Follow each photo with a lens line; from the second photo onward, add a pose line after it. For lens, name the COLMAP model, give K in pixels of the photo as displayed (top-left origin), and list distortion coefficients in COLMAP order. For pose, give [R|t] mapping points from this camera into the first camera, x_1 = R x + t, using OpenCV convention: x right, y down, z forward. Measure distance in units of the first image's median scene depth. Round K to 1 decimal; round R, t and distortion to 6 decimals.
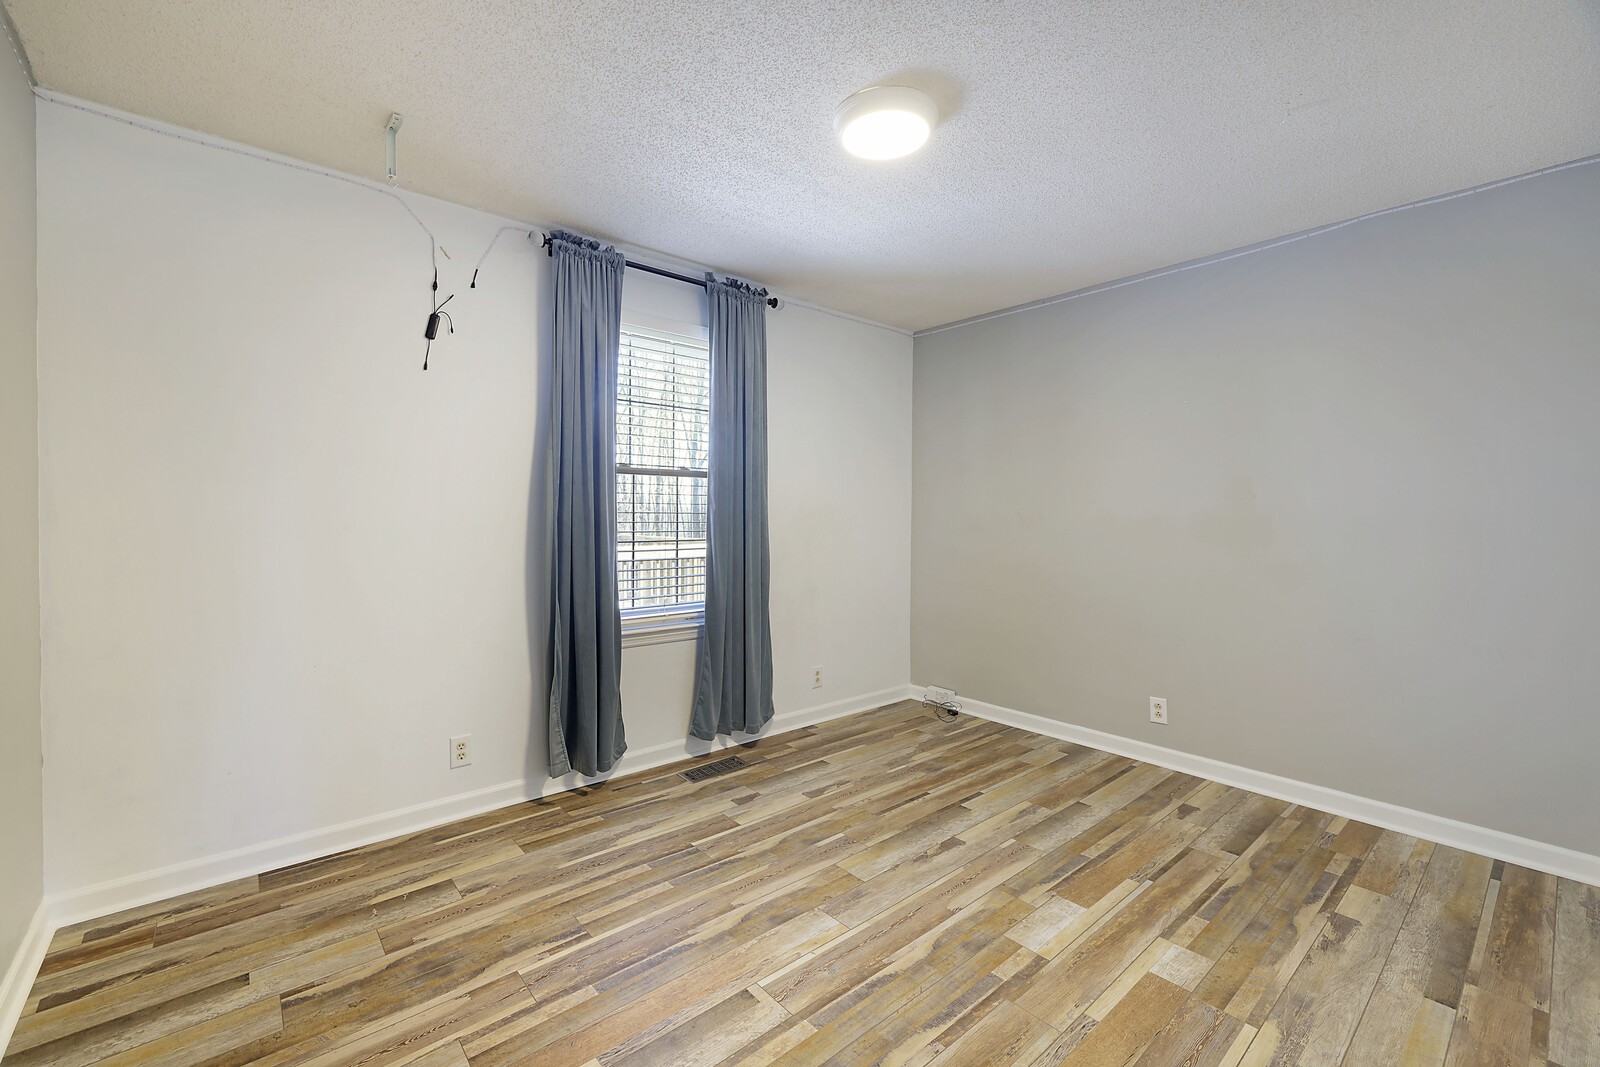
lens RADIAL K [[671.1, 0, 797.0], [0, 671.1, 520.7], [0, 0, 1]] dist [-0.000056, -0.000077]
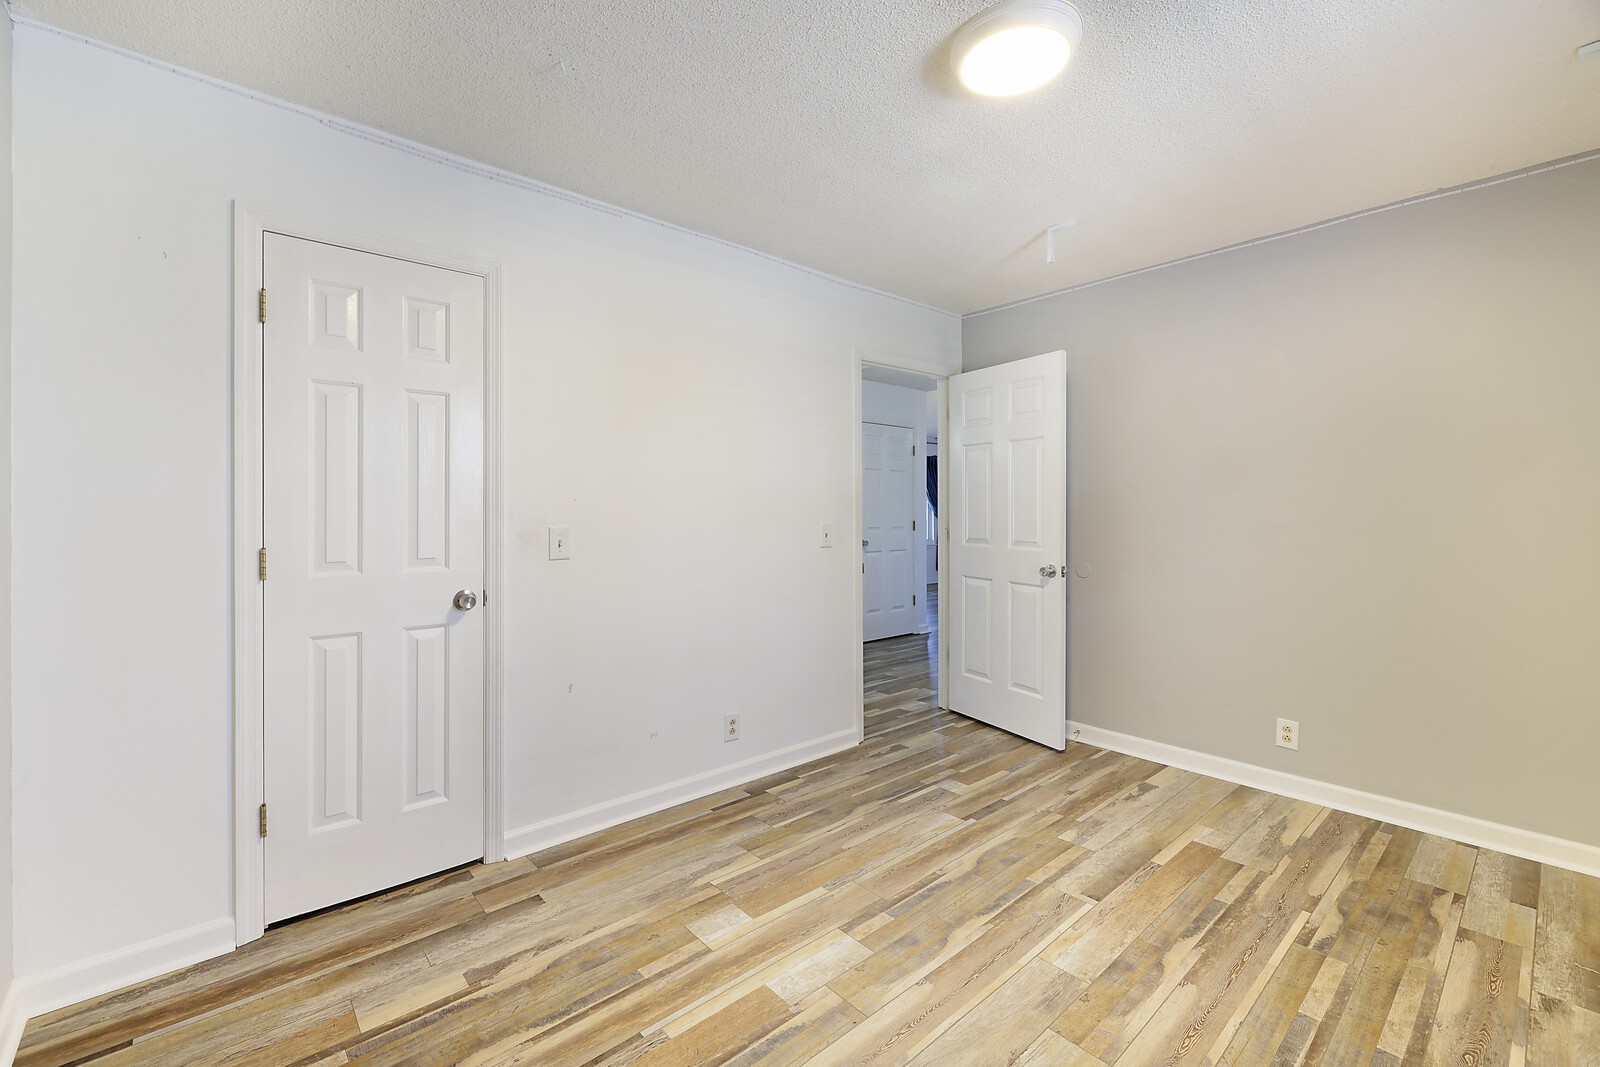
lens RADIAL K [[671.1, 0, 795.3], [0, 671.1, 504.9], [0, 0, 1]] dist [-0.000056, -0.000077]
pose [[-0.999908, -0.004369, -0.012847, 0.440733], [-0.004403, 0.999987, 0.002613, -0.019158], [0.012836, 0.002669, -0.999914, 1.975129]]
